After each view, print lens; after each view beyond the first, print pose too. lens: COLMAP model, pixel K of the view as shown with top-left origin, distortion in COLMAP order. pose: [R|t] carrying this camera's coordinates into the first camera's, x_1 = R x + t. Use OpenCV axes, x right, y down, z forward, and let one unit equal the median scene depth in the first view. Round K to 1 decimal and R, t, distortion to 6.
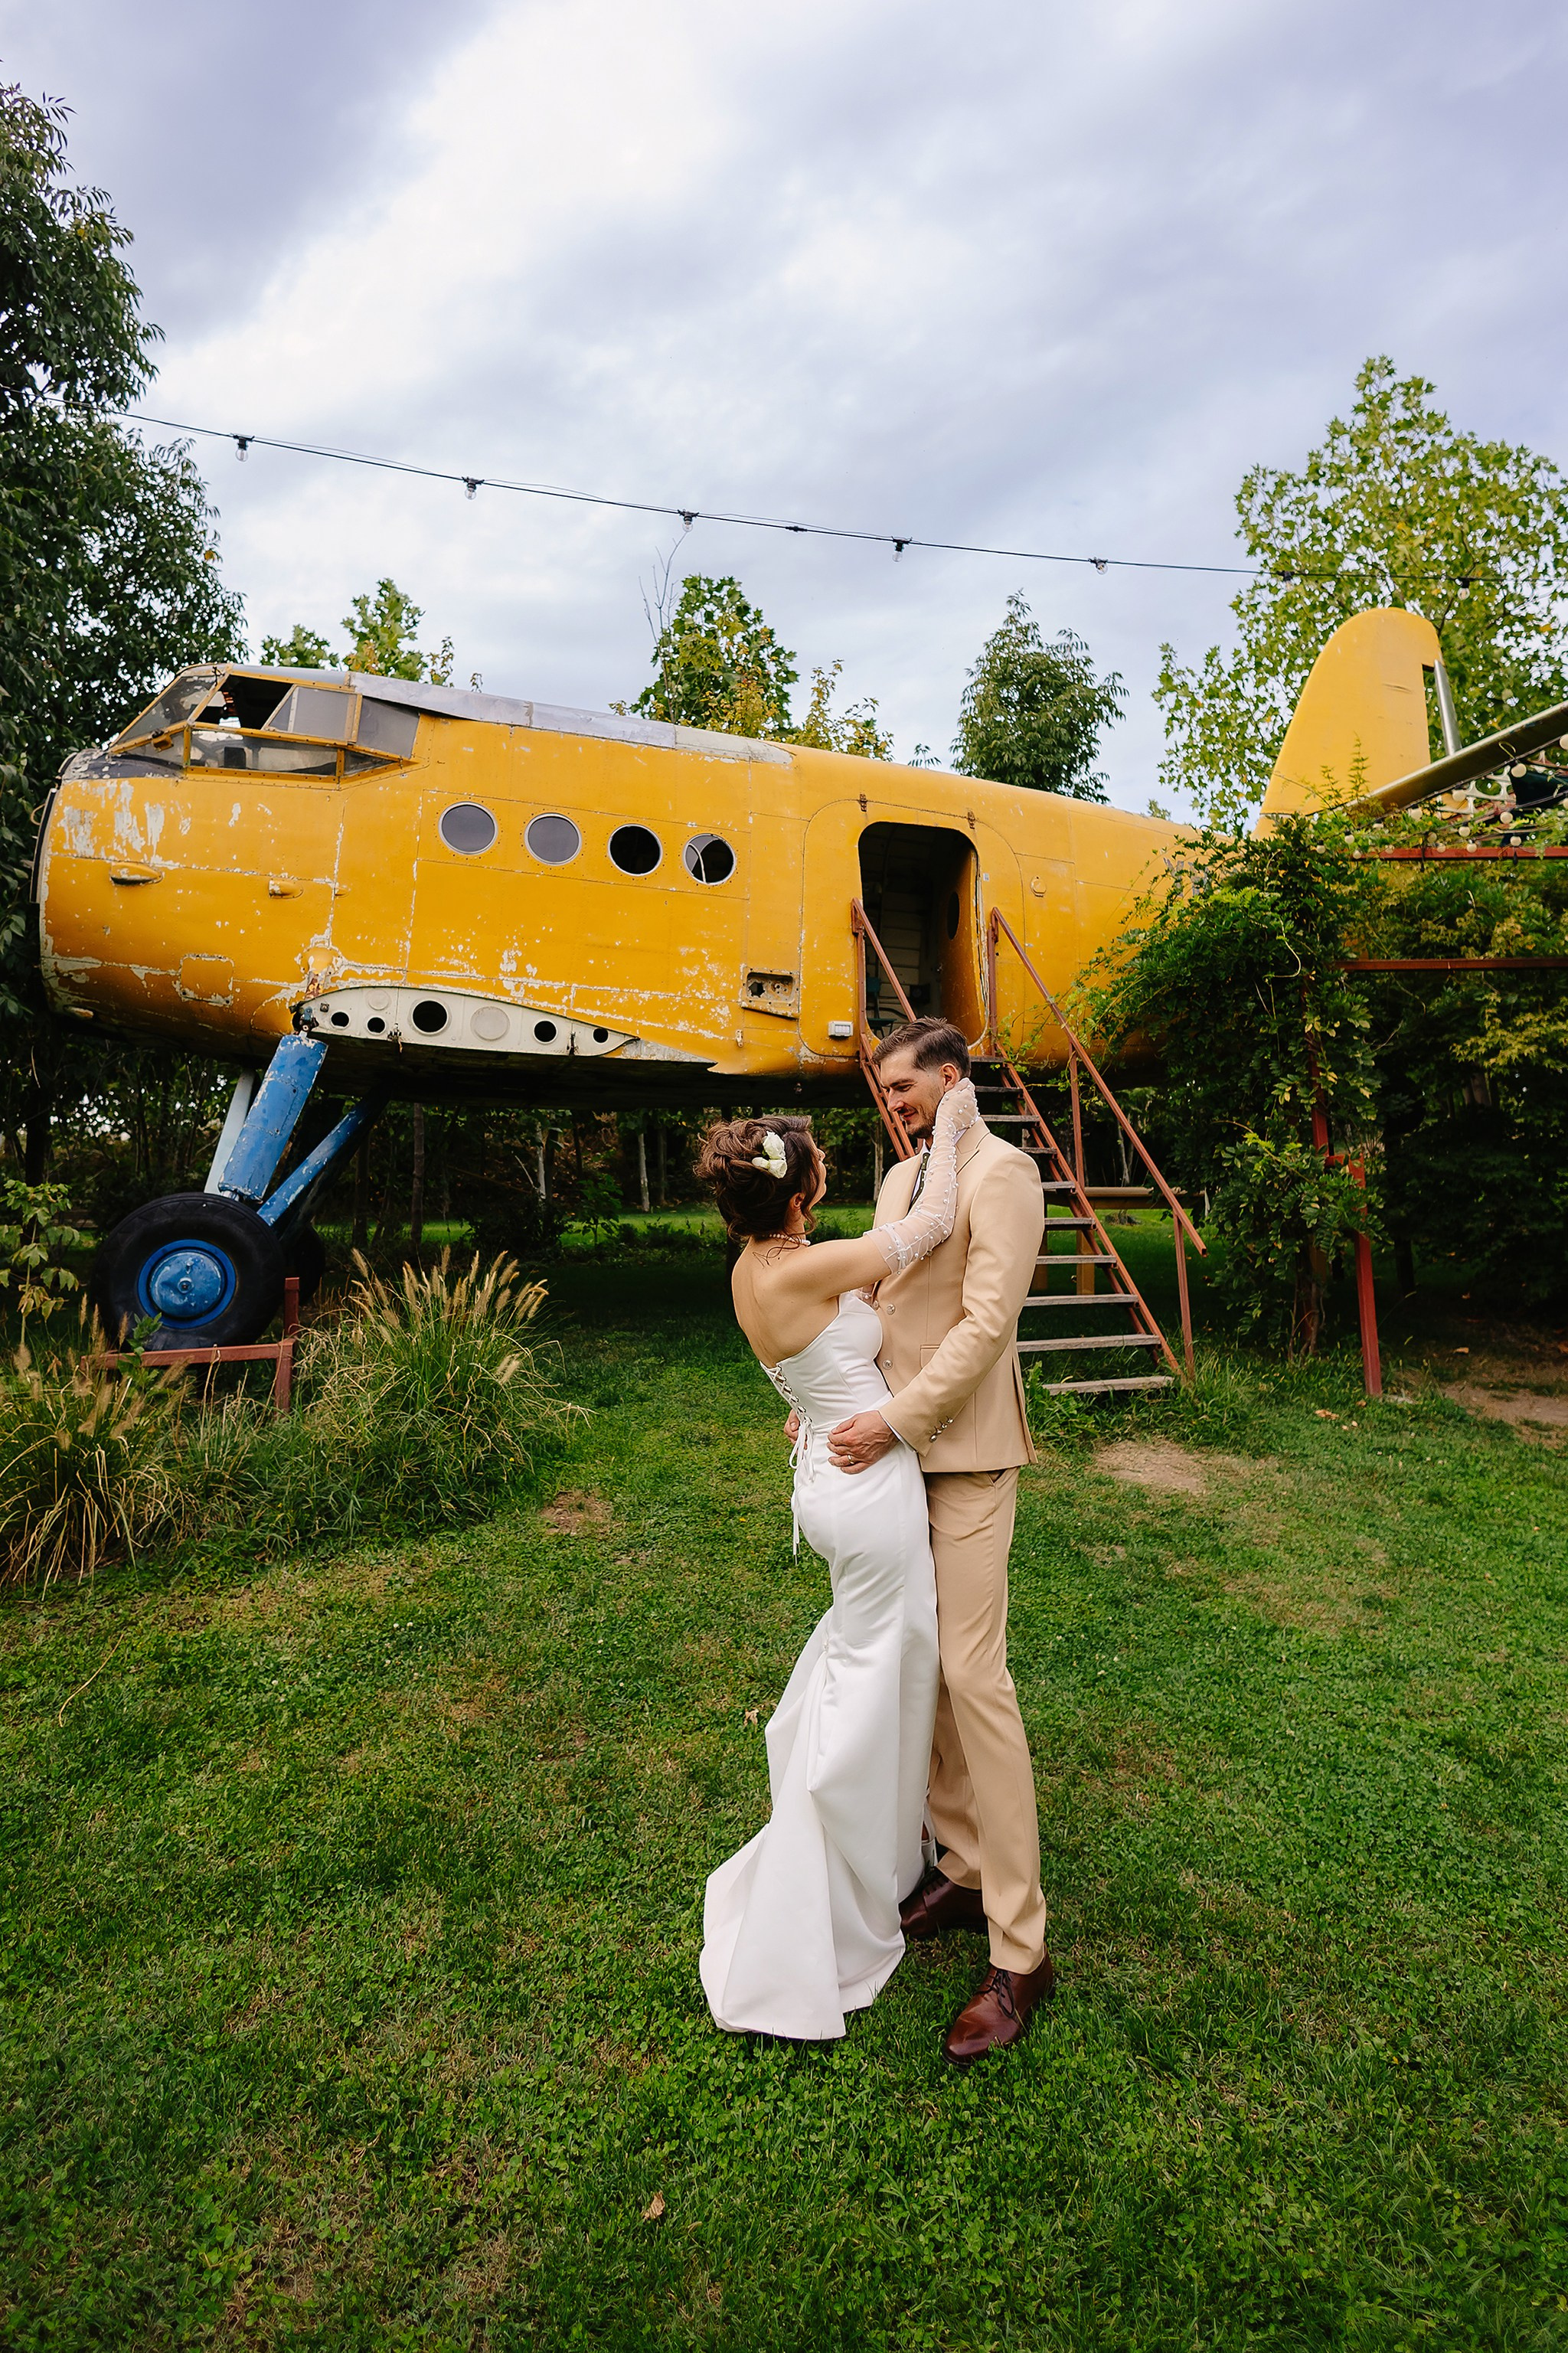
lens RADIAL K [[1190.0, 0, 763.2], [0, 1190.0, 1041.4], [0, 0, 1]] dist [0.015931, -0.004340]
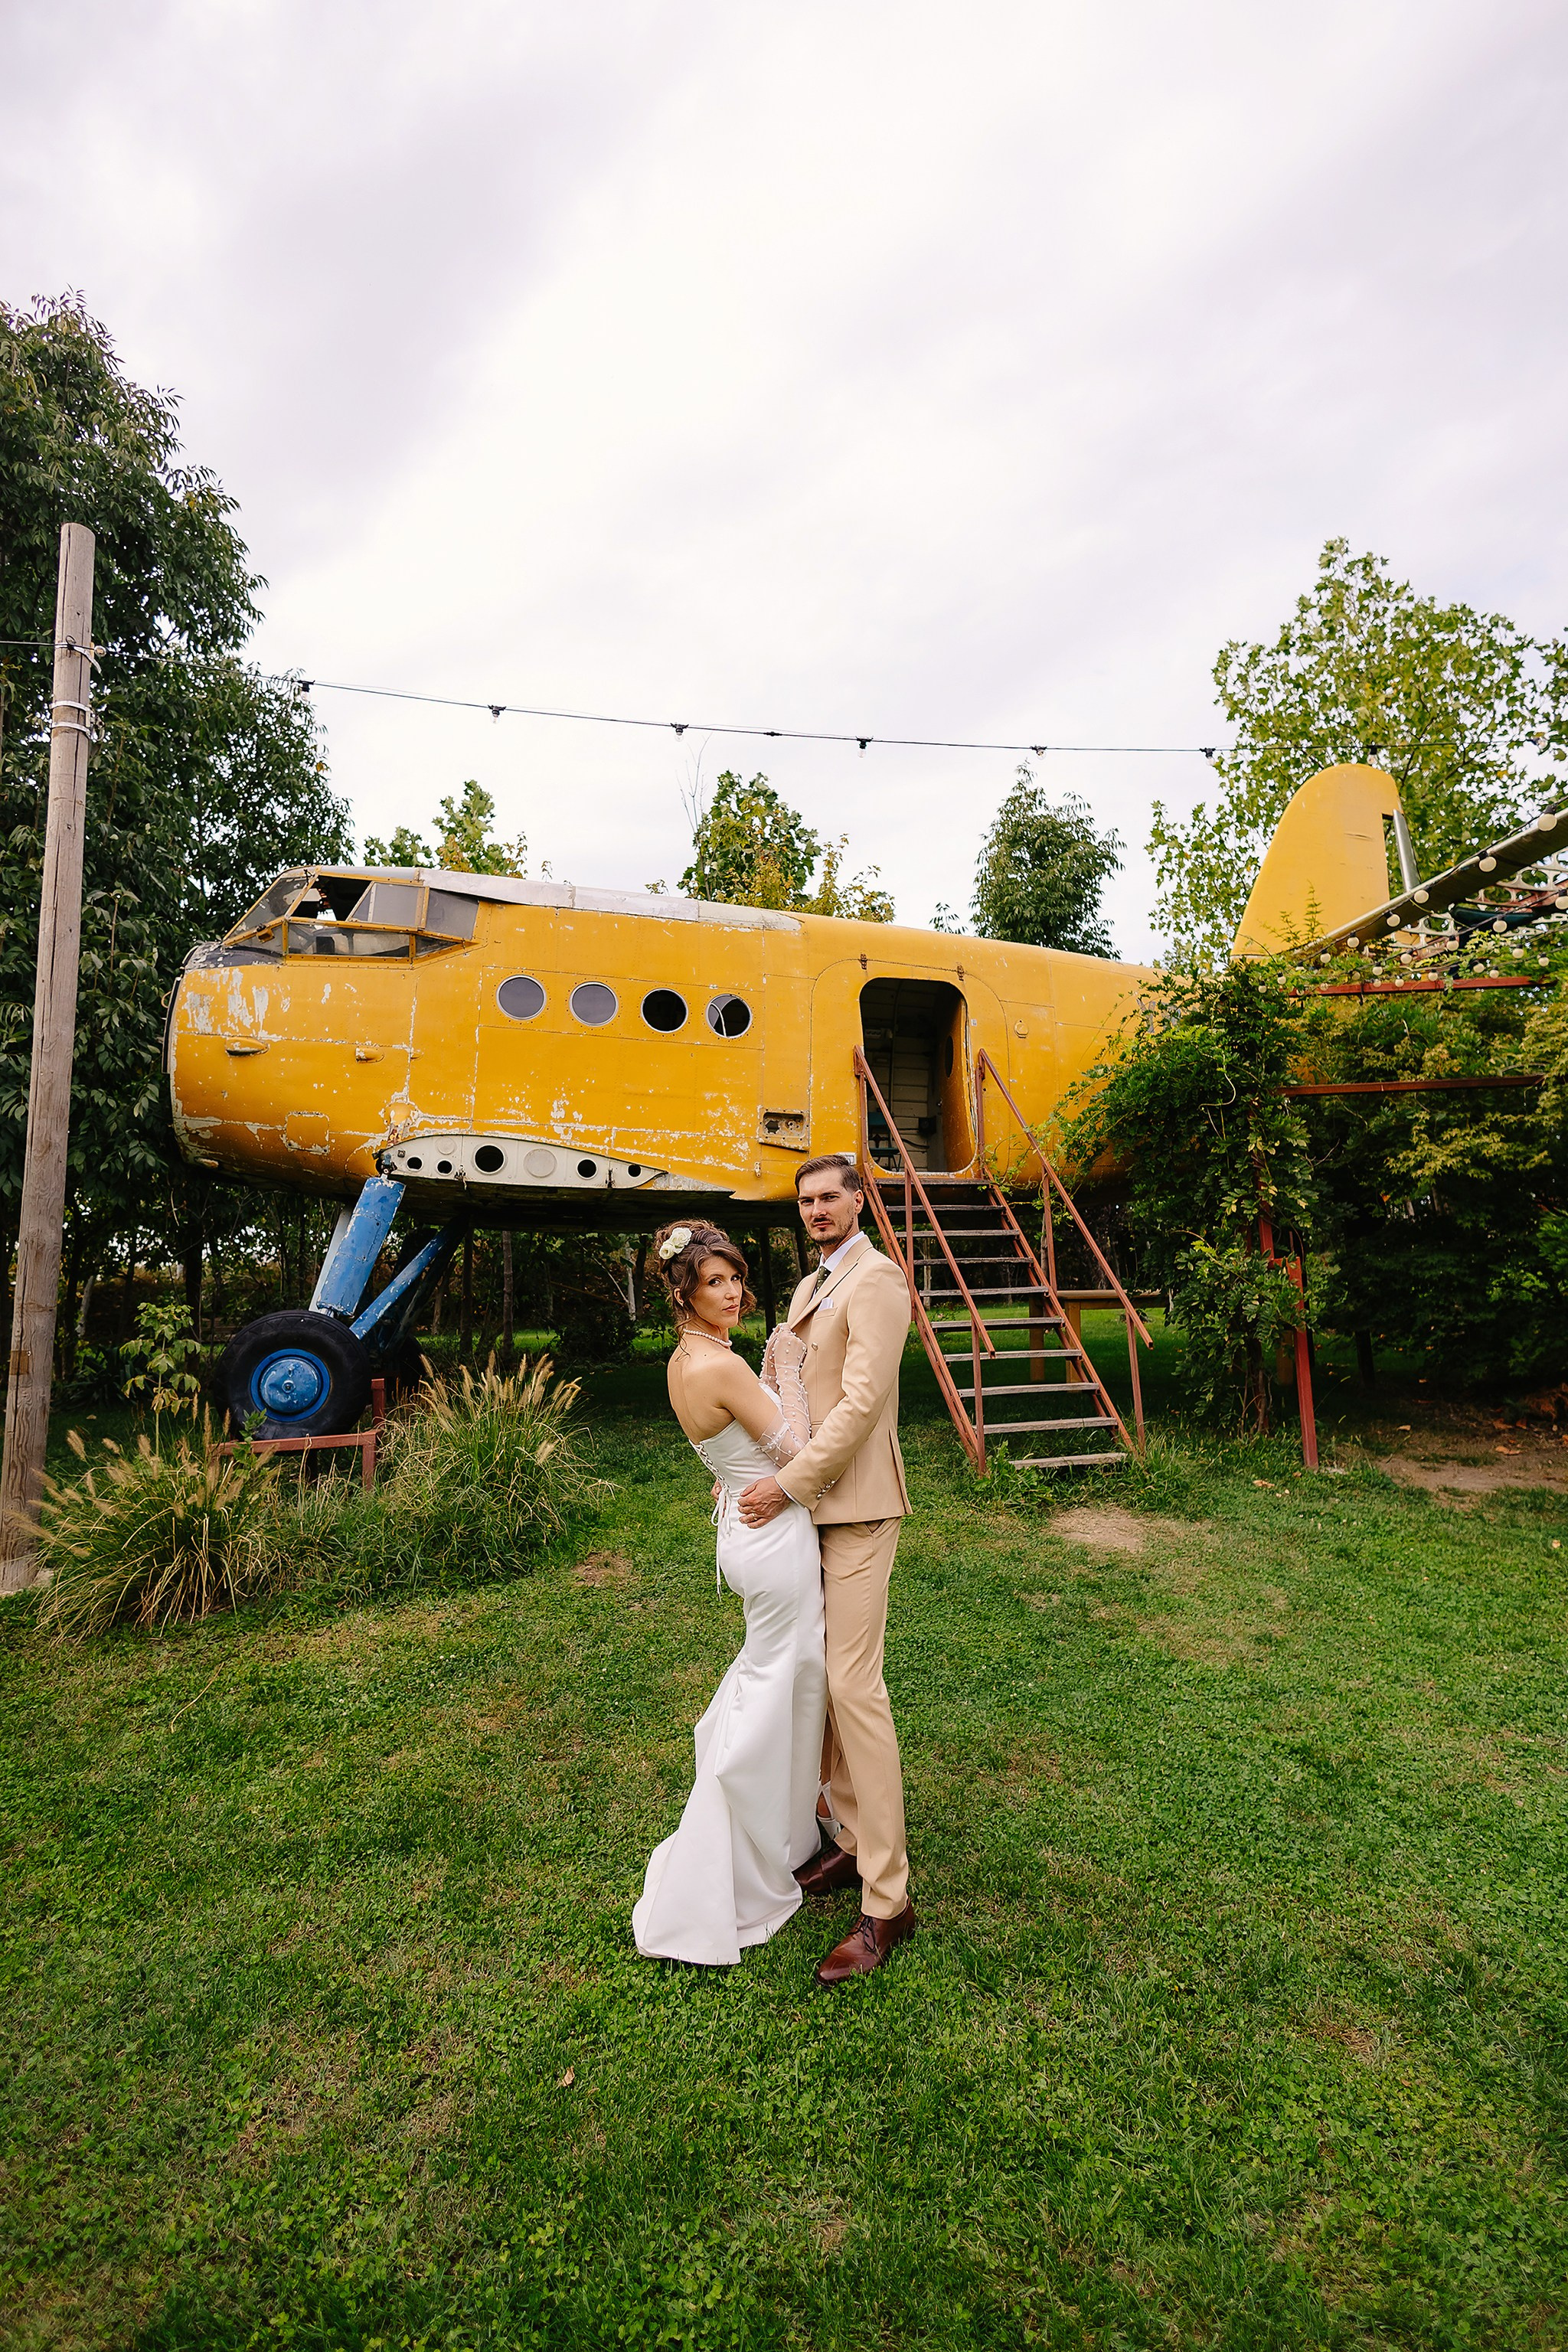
lens RADIAL K [[1055.3, 0, 776.4], [0, 1055.3, 1188.8], [0, 0, 1]] dist [0.011974, -0.000211]
pose [[0.997946, -0.025499, -0.058765, 0.064992], [0.026710, 0.999445, 0.019913, -0.004073], [0.058225, -0.021442, 0.998073, -0.034167]]
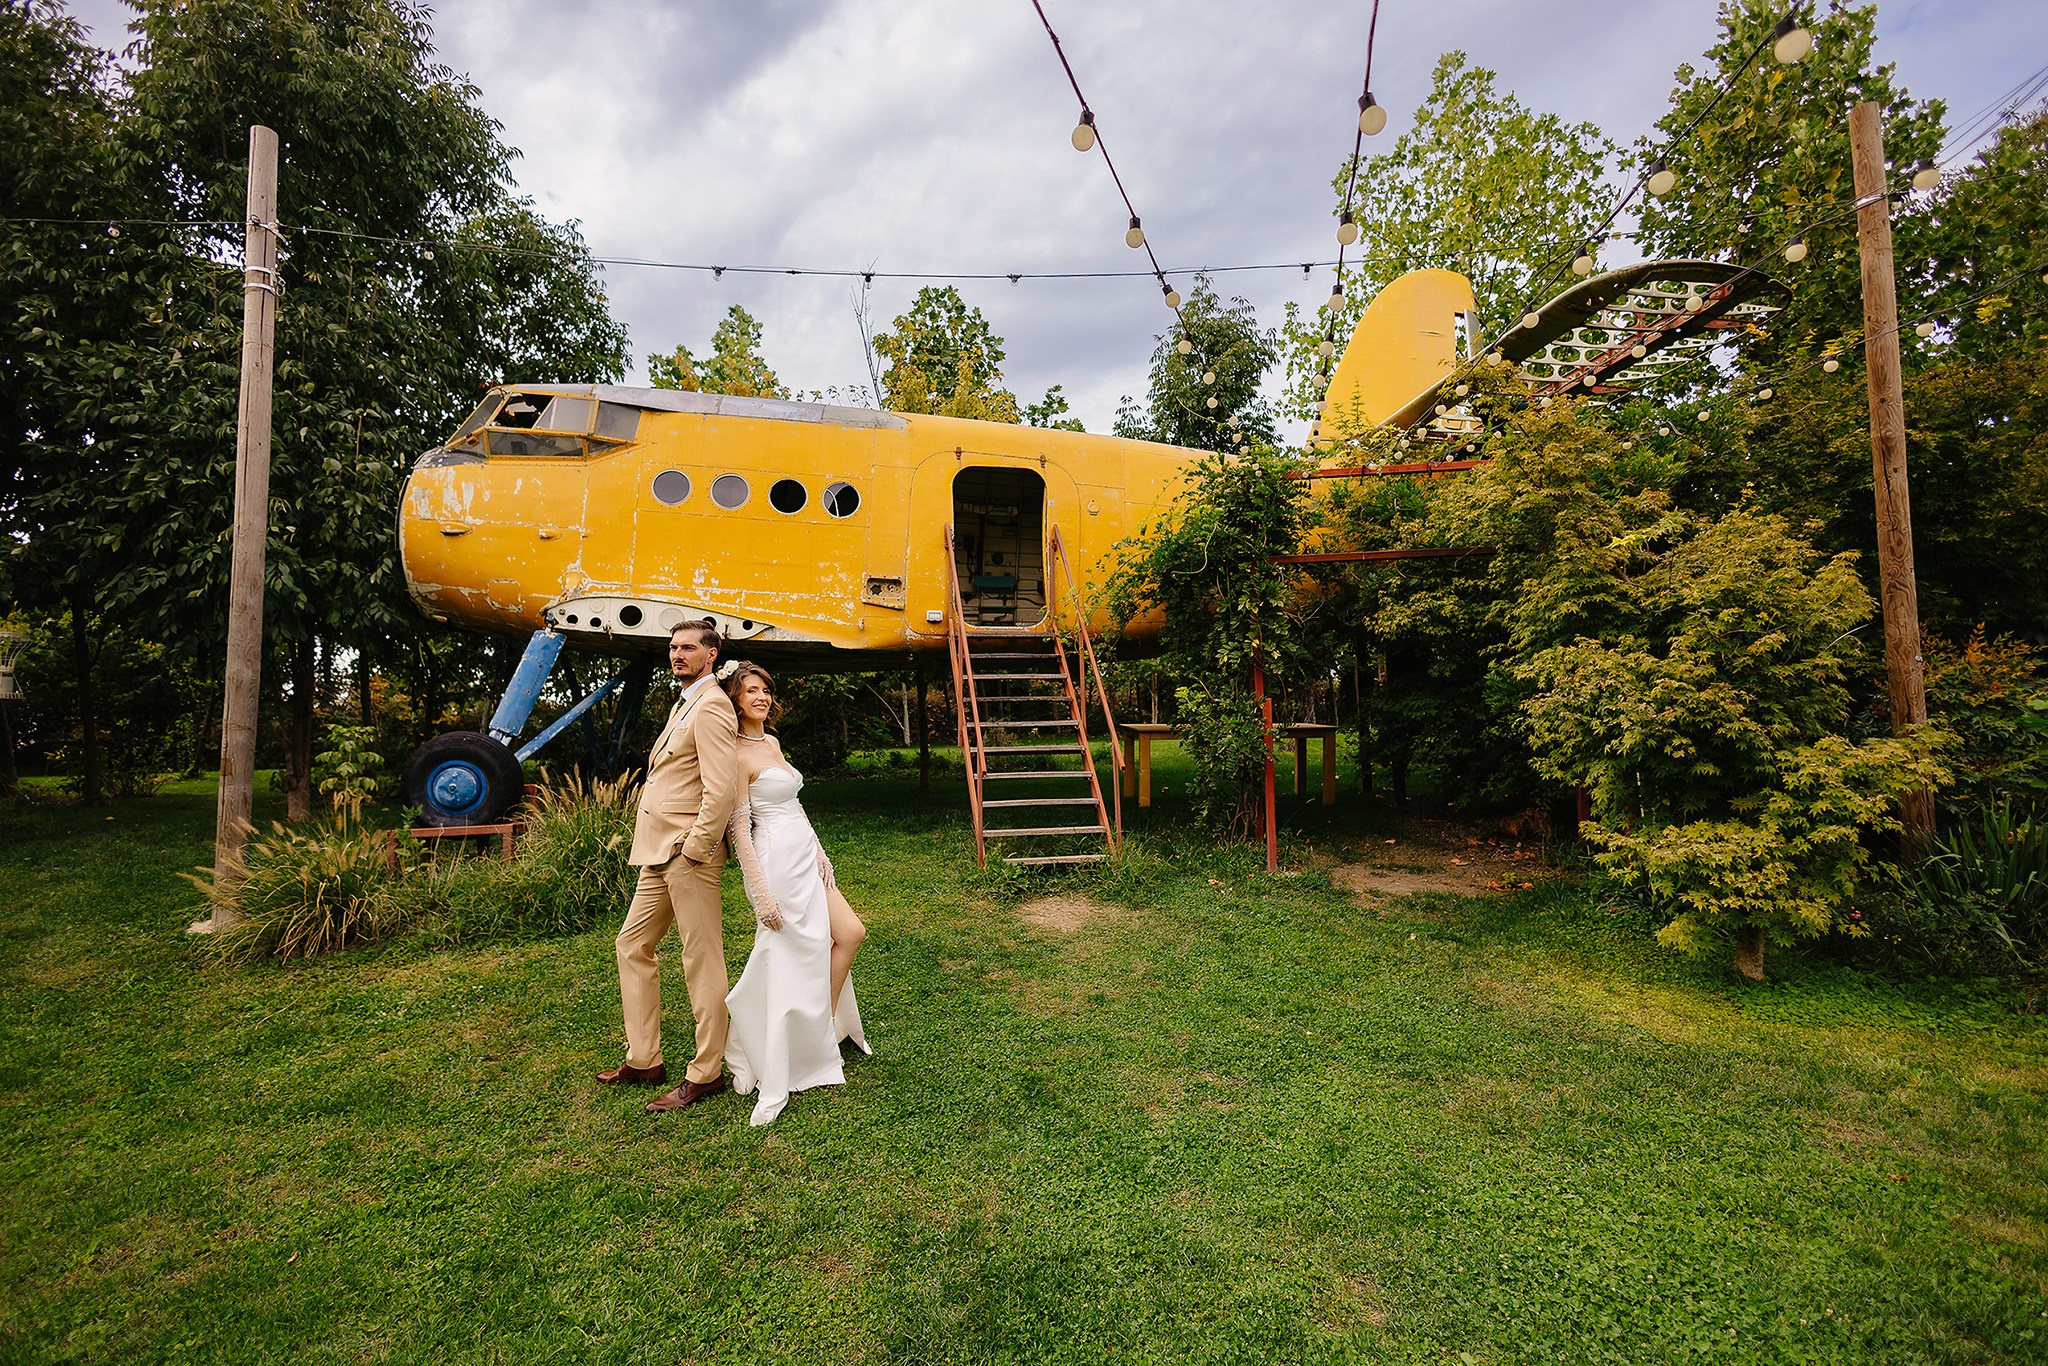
lens RADIAL K [[878.5, 0, 1009.1], [0, 878.5, 687.2], [0, 0, 1]] dist [0.012341, -0.000639]
pose [[0.987832, -0.012937, -0.154985, 0.359852], [0.024950, 0.996809, 0.075821, -0.003212], [0.153509, -0.078765, 0.985003, -0.040315]]
